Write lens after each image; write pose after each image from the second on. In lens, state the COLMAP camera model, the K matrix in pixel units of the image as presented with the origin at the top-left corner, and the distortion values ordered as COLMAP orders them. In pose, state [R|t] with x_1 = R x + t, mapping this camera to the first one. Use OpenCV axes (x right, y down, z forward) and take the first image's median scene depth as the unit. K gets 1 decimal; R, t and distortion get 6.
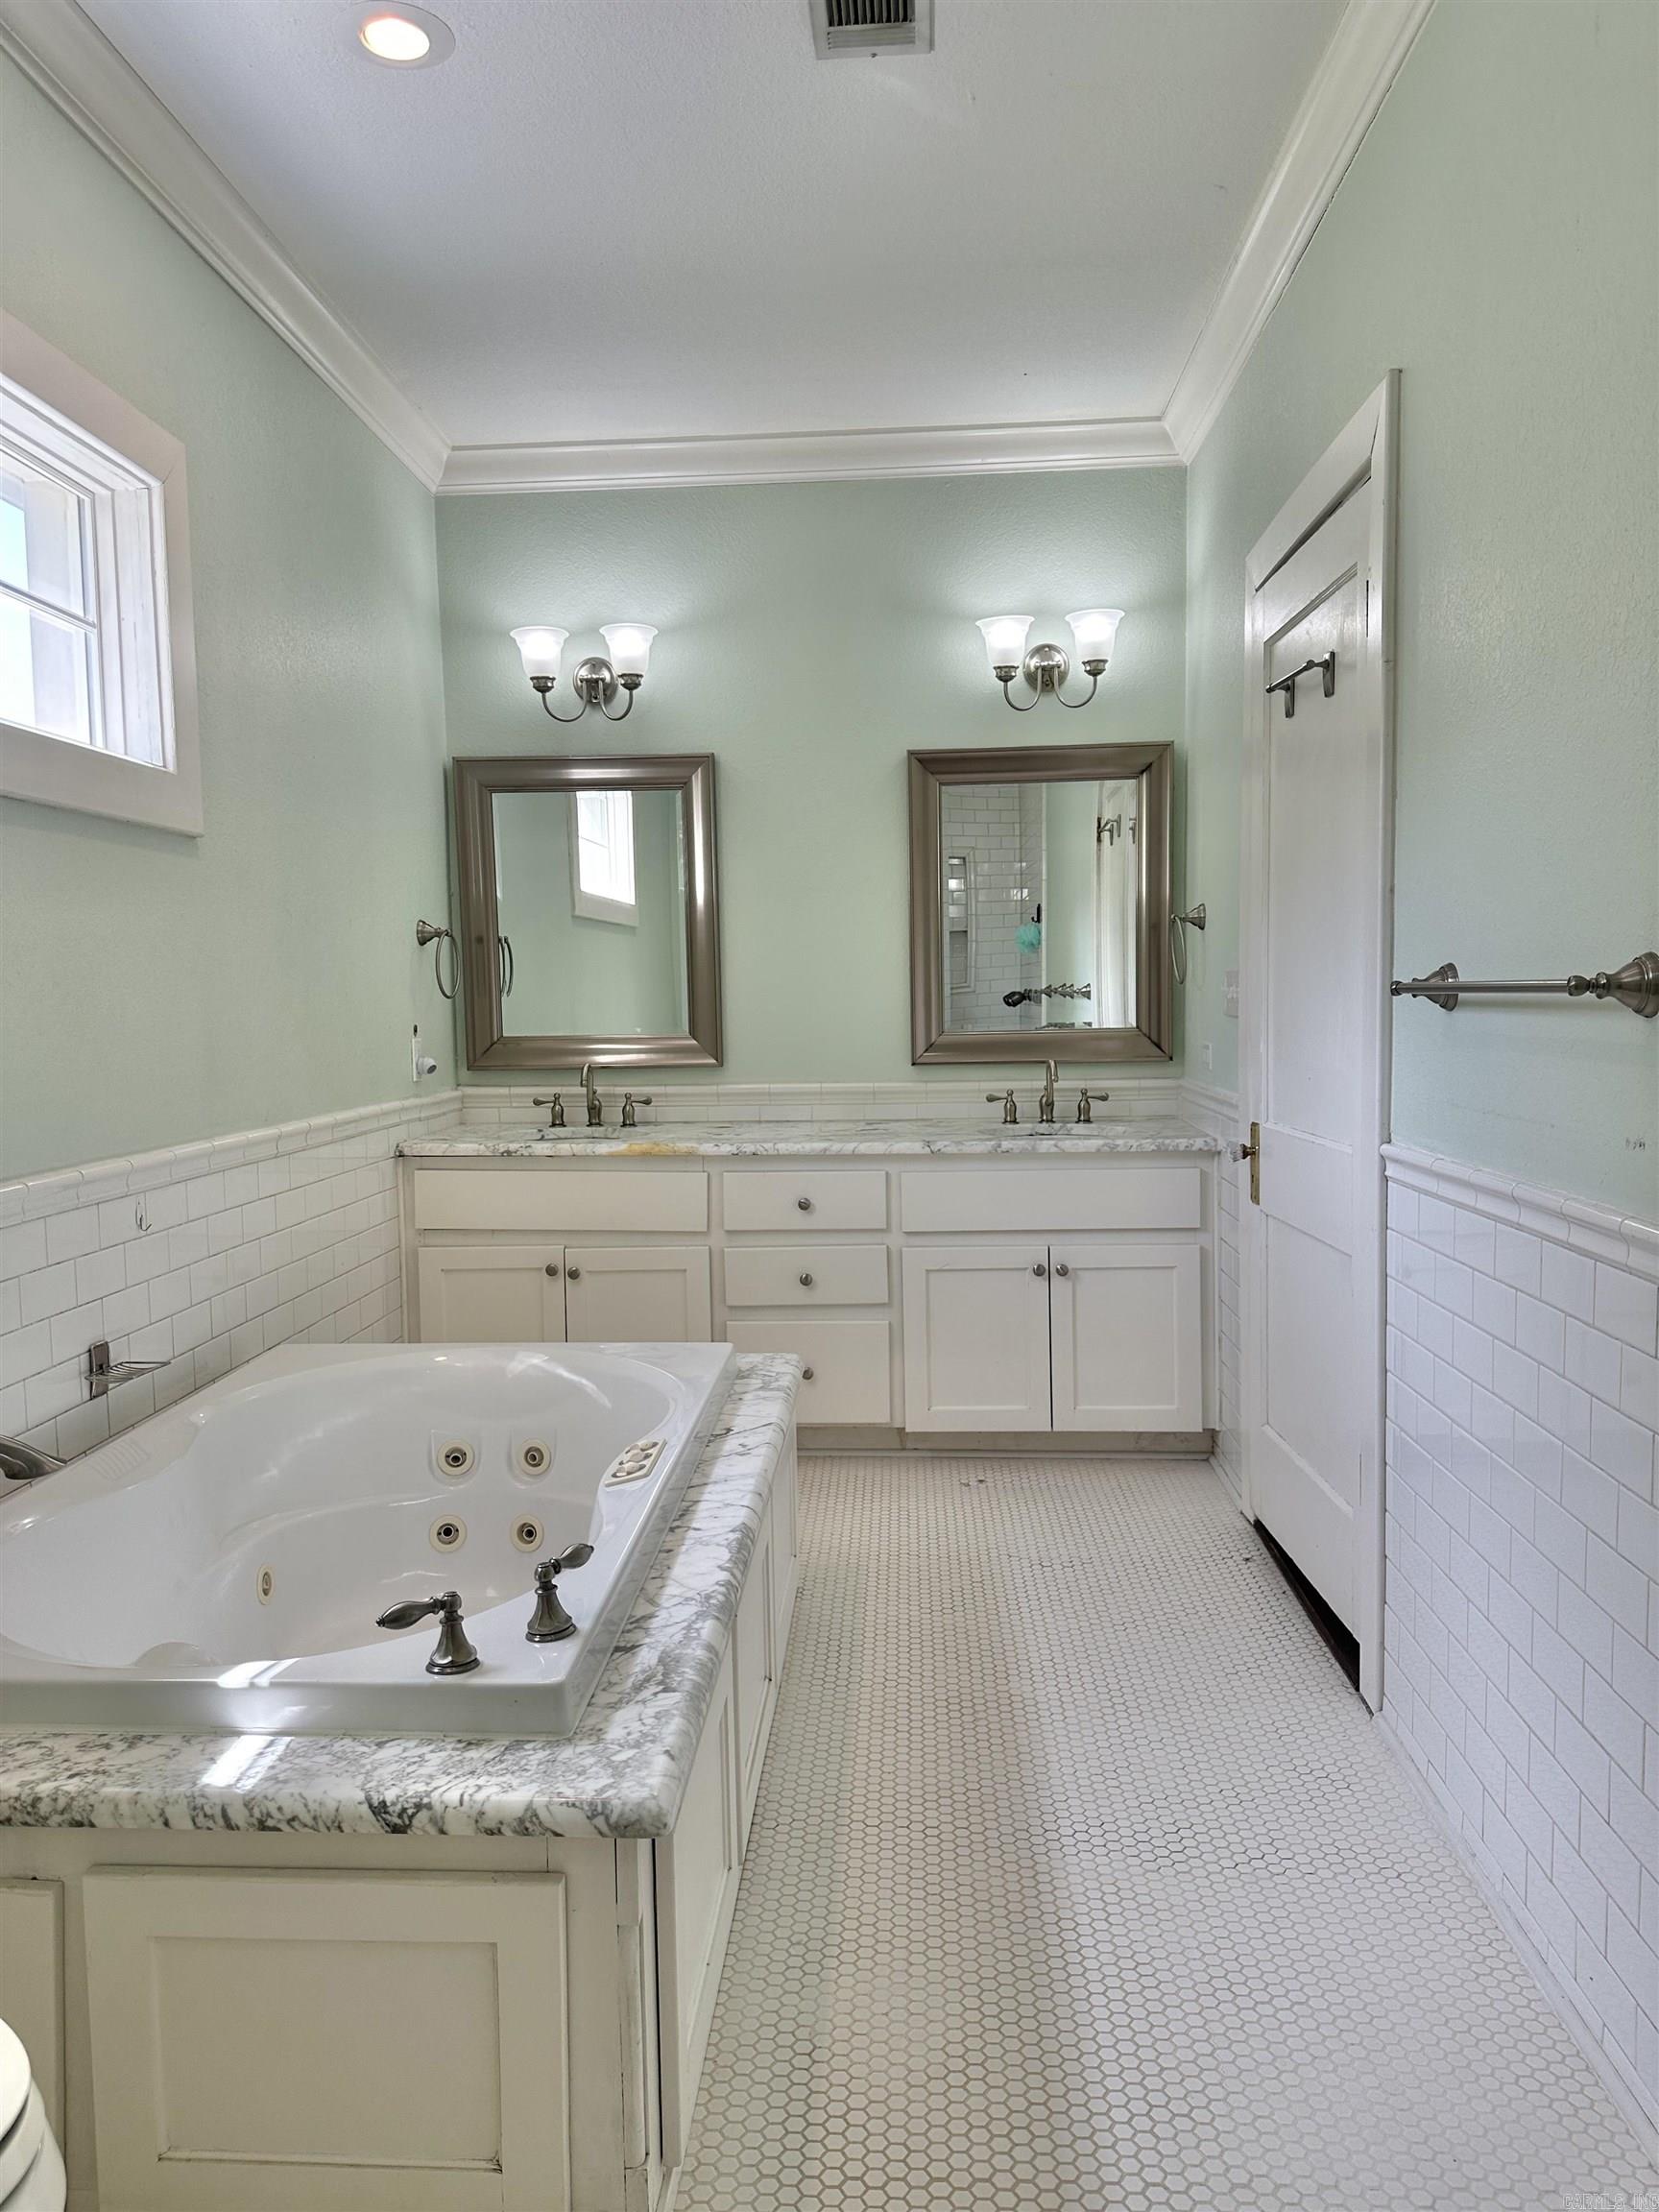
lens RADIAL K [[1552.8, 0, 828.2], [0, 1552.8, 1104.0], [0, 0, 1]] dist [0.061721, -0.063784]
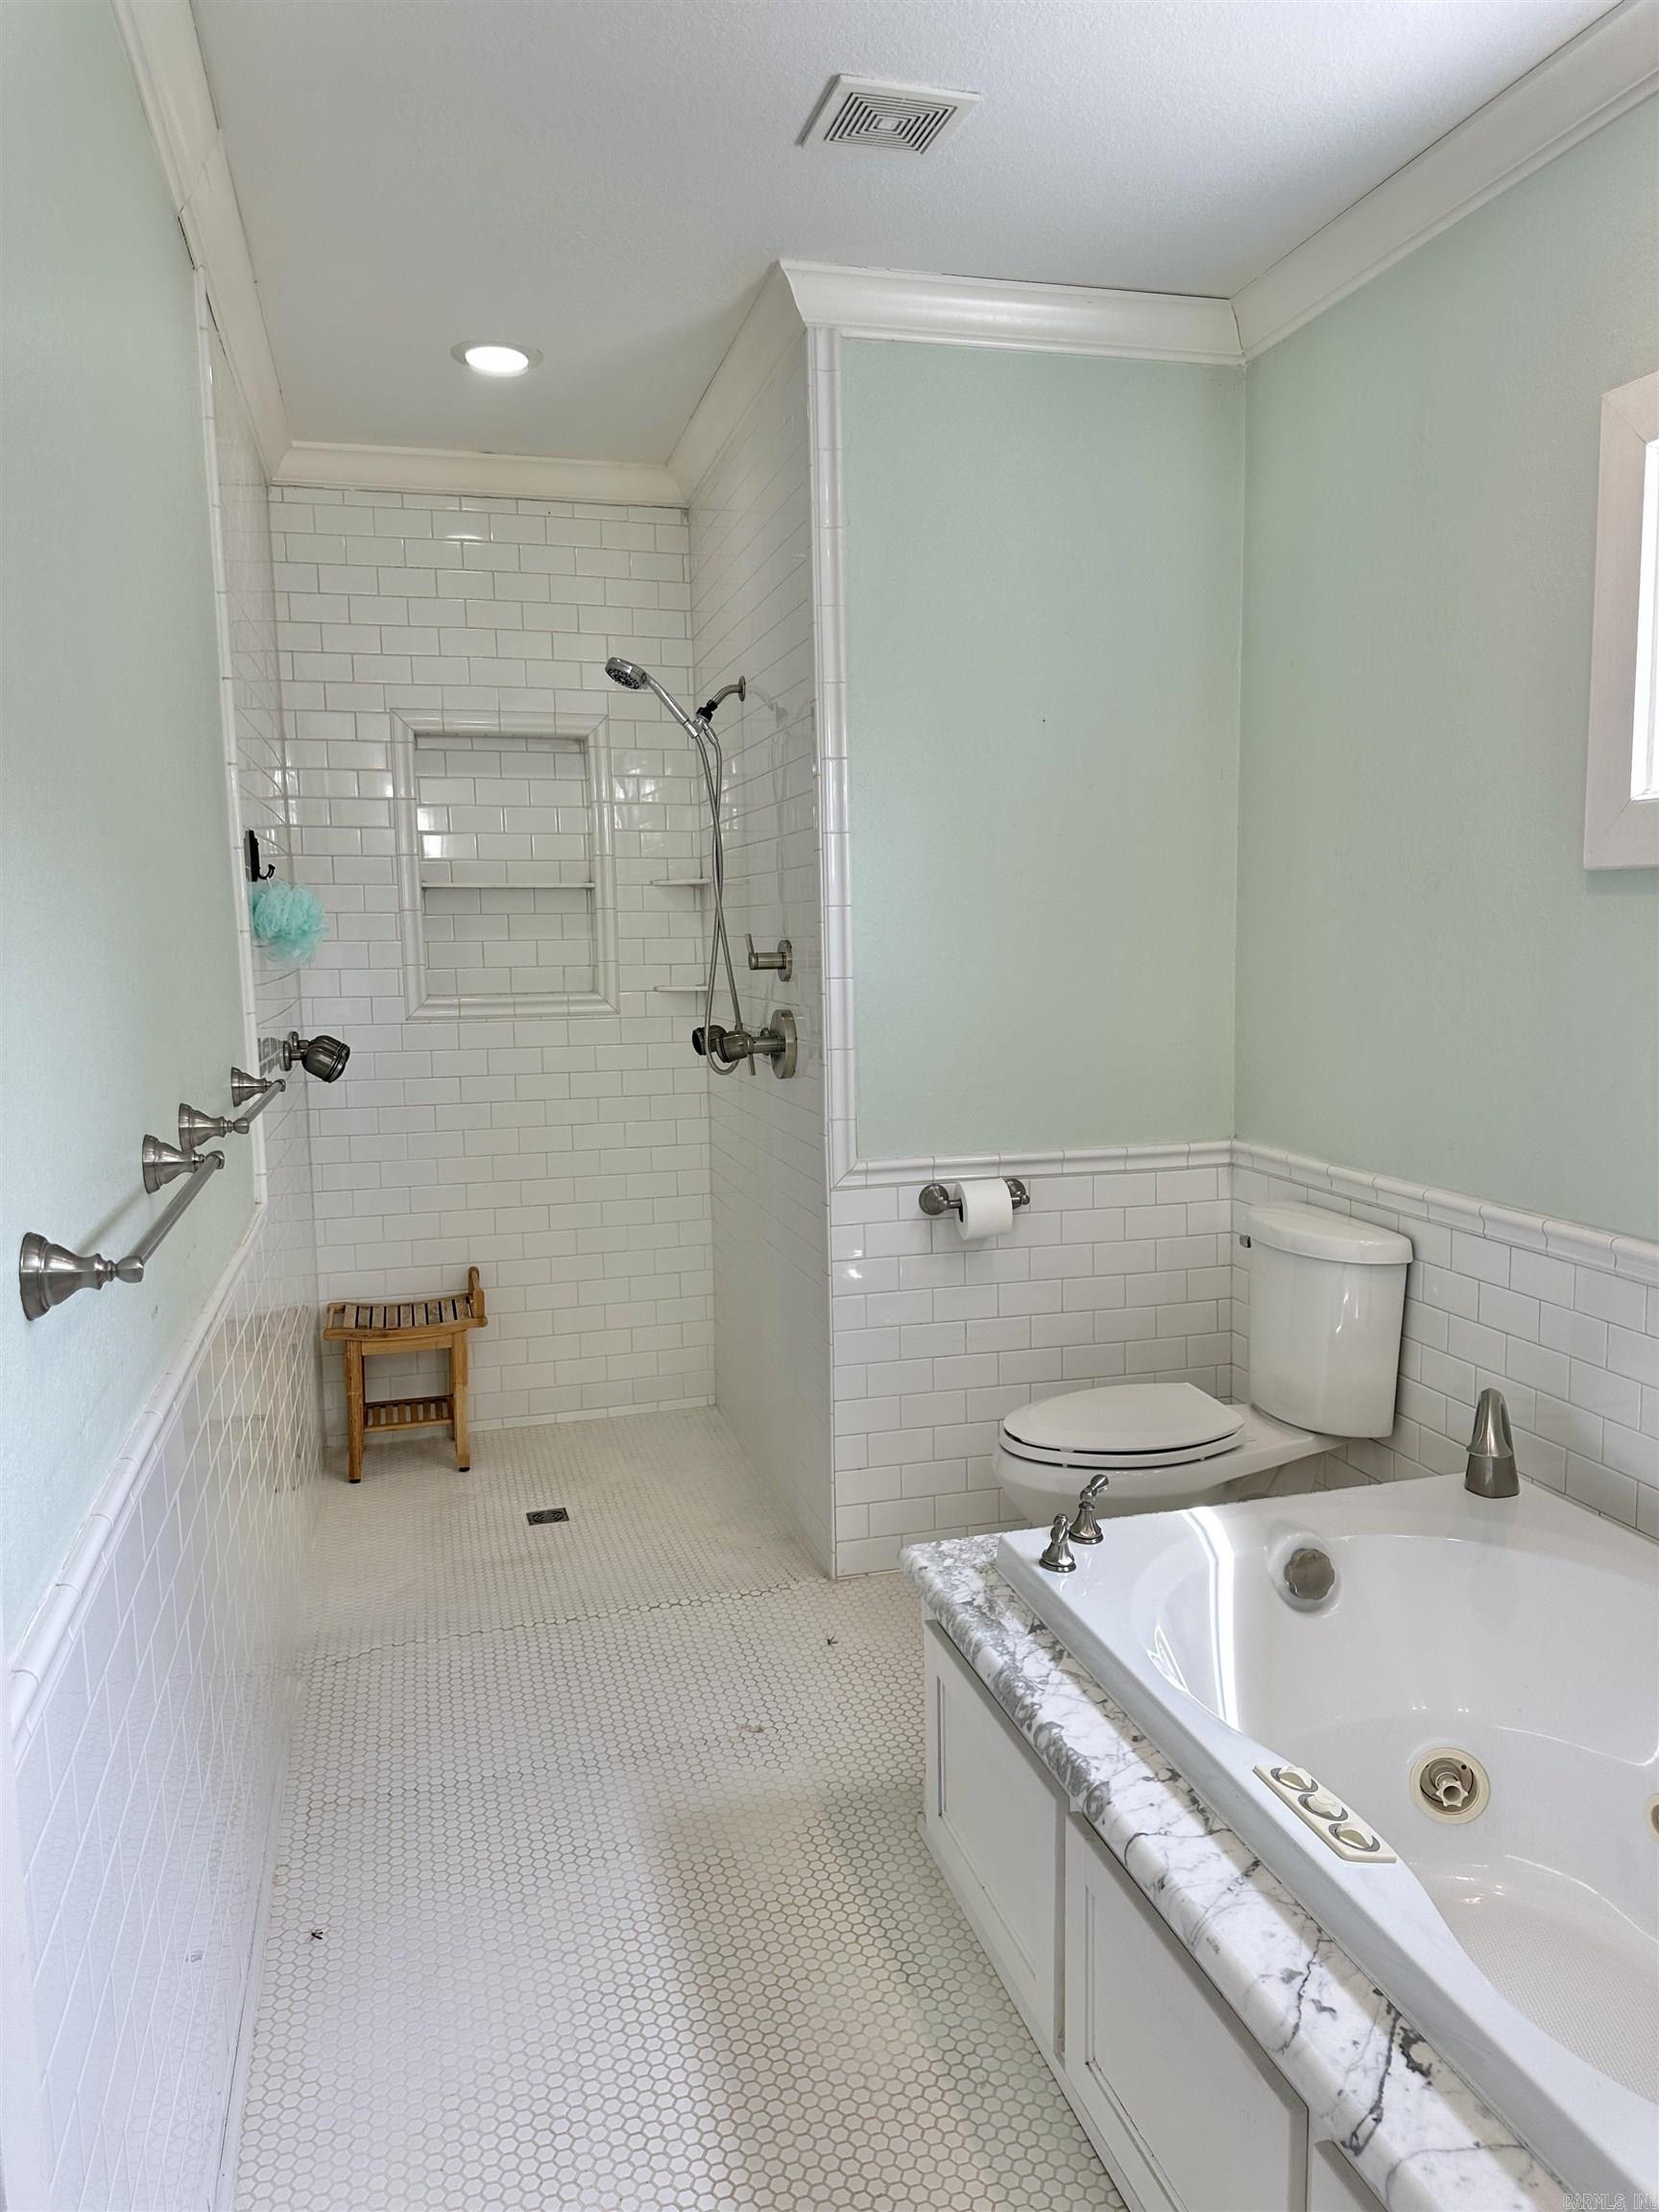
lens RADIAL K [[1552.8, 0, 831.2], [0, 1552.8, 1106.0], [0, 0, 1]] dist [0.061721, -0.063784]
pose [[-0.950422, 0.070884, -0.302777, 0.323618], [0.014880, 0.982925, 0.183405, -0.251118], [0.310607, 0.169807, -0.935248, 1.776052]]
